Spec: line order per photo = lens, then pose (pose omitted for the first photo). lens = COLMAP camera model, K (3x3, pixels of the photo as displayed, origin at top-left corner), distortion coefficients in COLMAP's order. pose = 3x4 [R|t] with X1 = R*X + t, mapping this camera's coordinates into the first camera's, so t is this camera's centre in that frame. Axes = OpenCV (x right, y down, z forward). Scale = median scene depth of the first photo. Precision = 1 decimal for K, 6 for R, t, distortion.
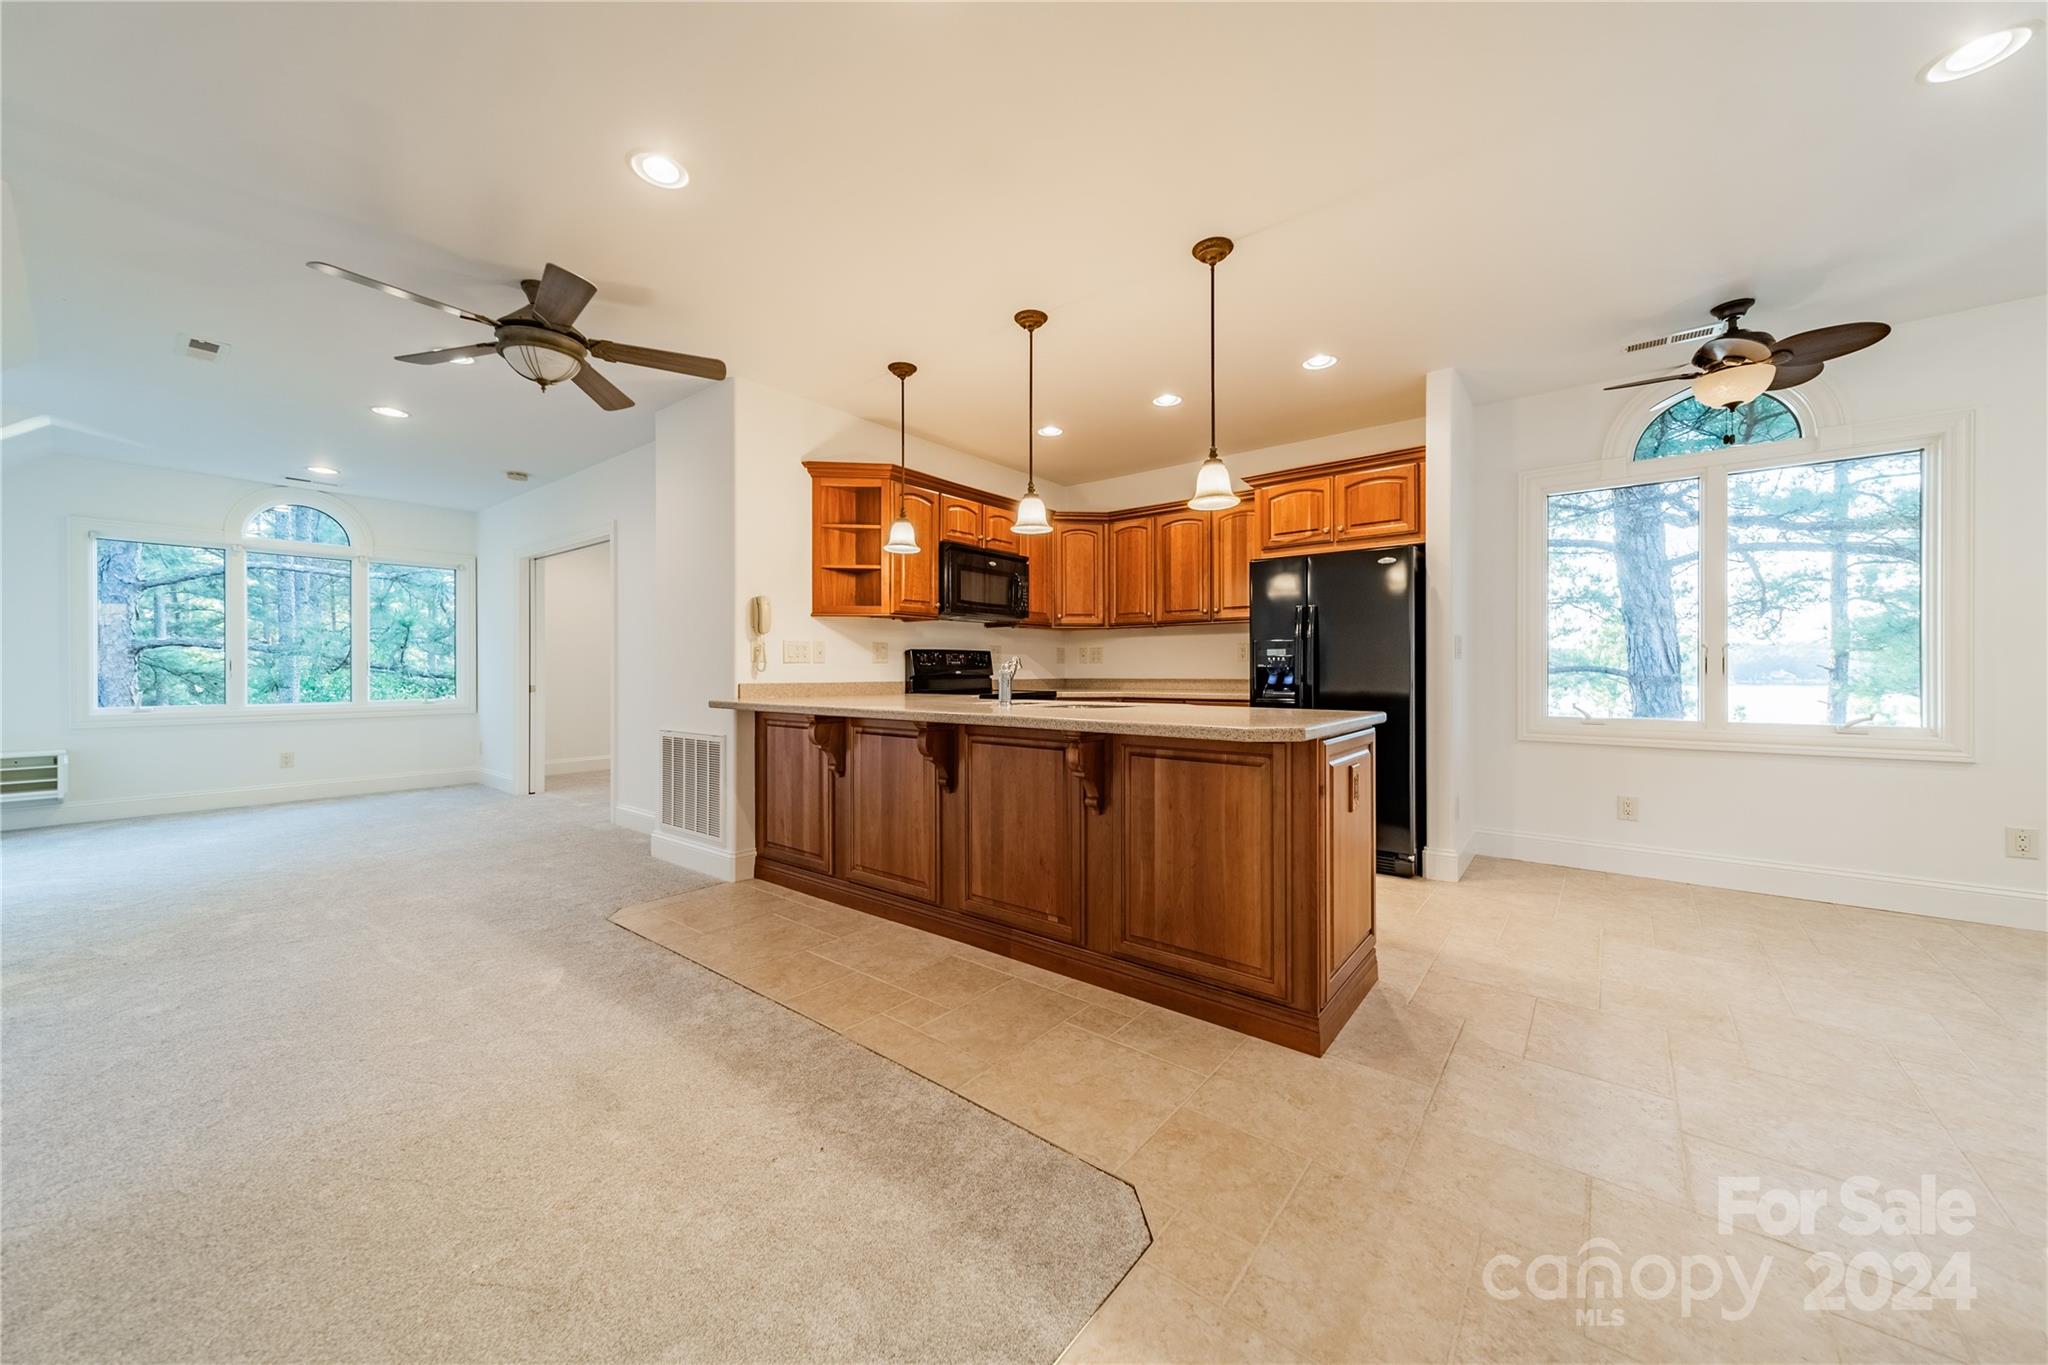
lens RADIAL K [[722.2, 0, 1024.0], [0, 722.2, 682.5], [0, 0, 1]] dist [-0.000581, 0.000005]
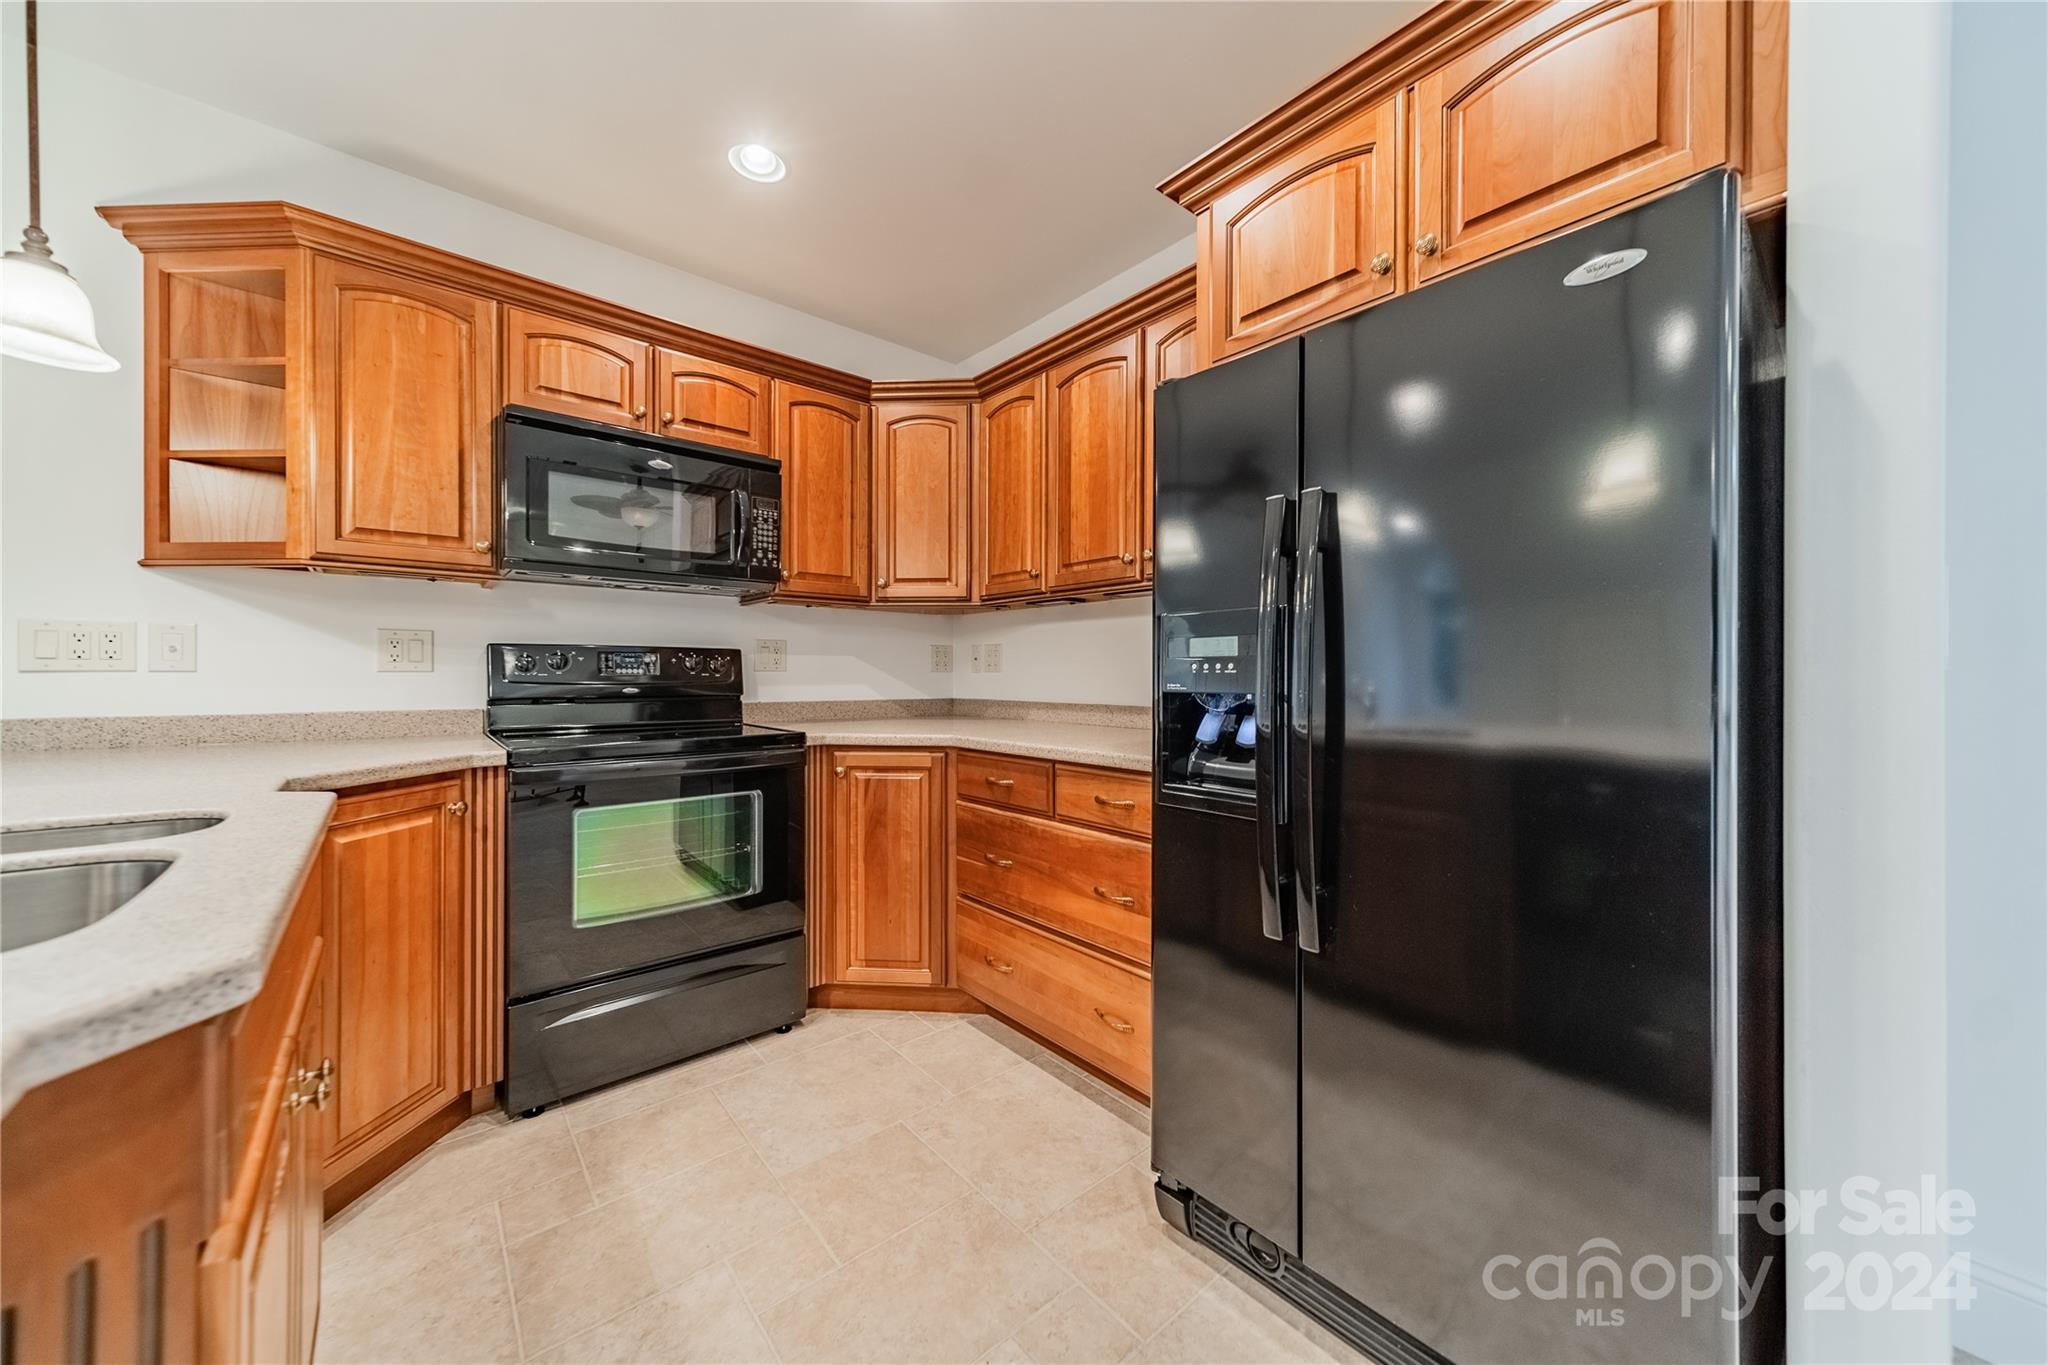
lens RADIAL K [[730.2, 0, 1024.0], [0, 730.2, 682.5], [0, 0, 1]] dist [0.027563, 0.000009]
pose [[0.982465, 0.006969, -0.186315, 0.275224], [-0.008099, 0.999953, -0.005305, -0.019489], [0.186270, 0.006721, 0.982476, 0.550481]]
